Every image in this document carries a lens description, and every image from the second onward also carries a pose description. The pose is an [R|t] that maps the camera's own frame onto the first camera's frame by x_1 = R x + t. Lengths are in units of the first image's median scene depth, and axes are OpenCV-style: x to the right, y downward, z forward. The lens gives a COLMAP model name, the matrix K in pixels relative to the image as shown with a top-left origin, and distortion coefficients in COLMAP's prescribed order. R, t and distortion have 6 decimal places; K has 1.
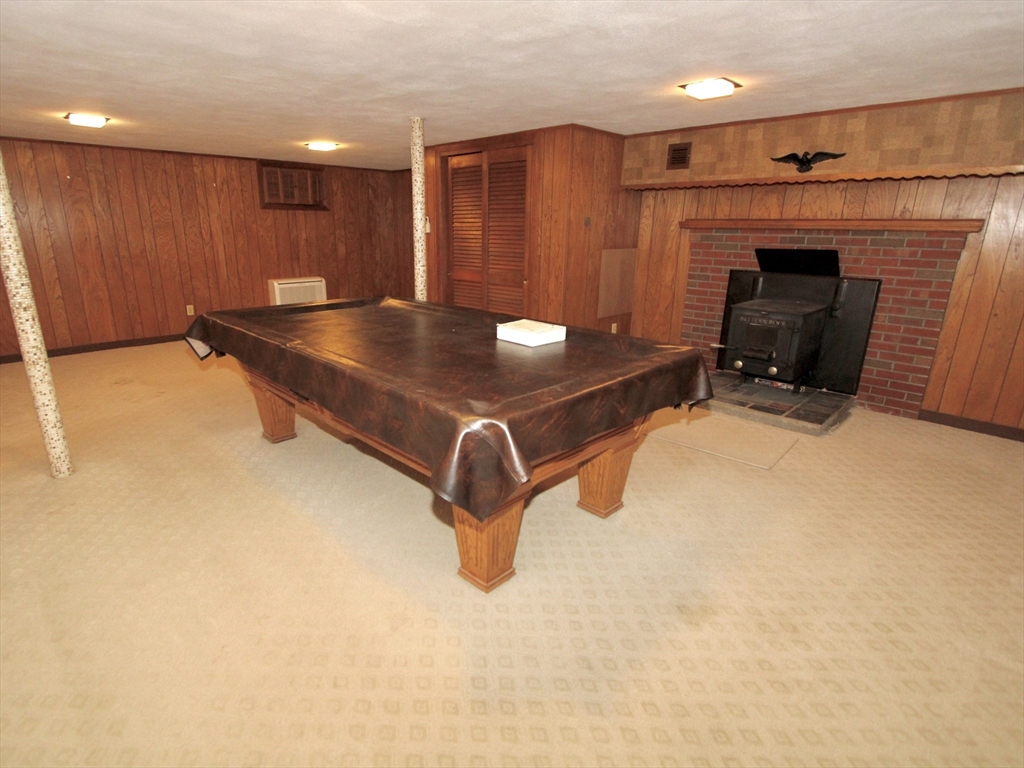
lens RADIAL K [[480.6, 0, 512.8], [0, 480.6, 359.0], [0, 0, 1]] dist [-0.000725, -0.000415]
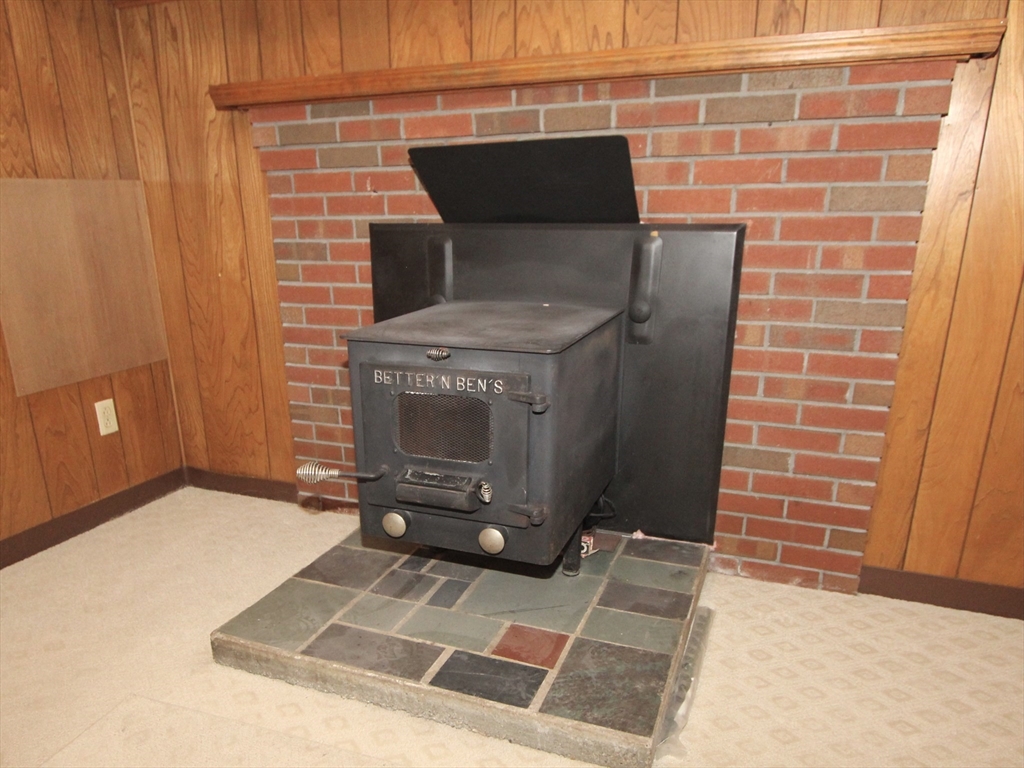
lens RADIAL K [[603.4, 0, 512.0], [0, 603.4, 384.0], [0, 0, 1]] dist [-0.001947, 0.000482]
pose [[0.914003, -0.127255, 0.385234, 0.425024], [0.124304, 0.991706, 0.032670, -0.084413], [-0.386196, 0.018025, 0.922241, 0.652890]]
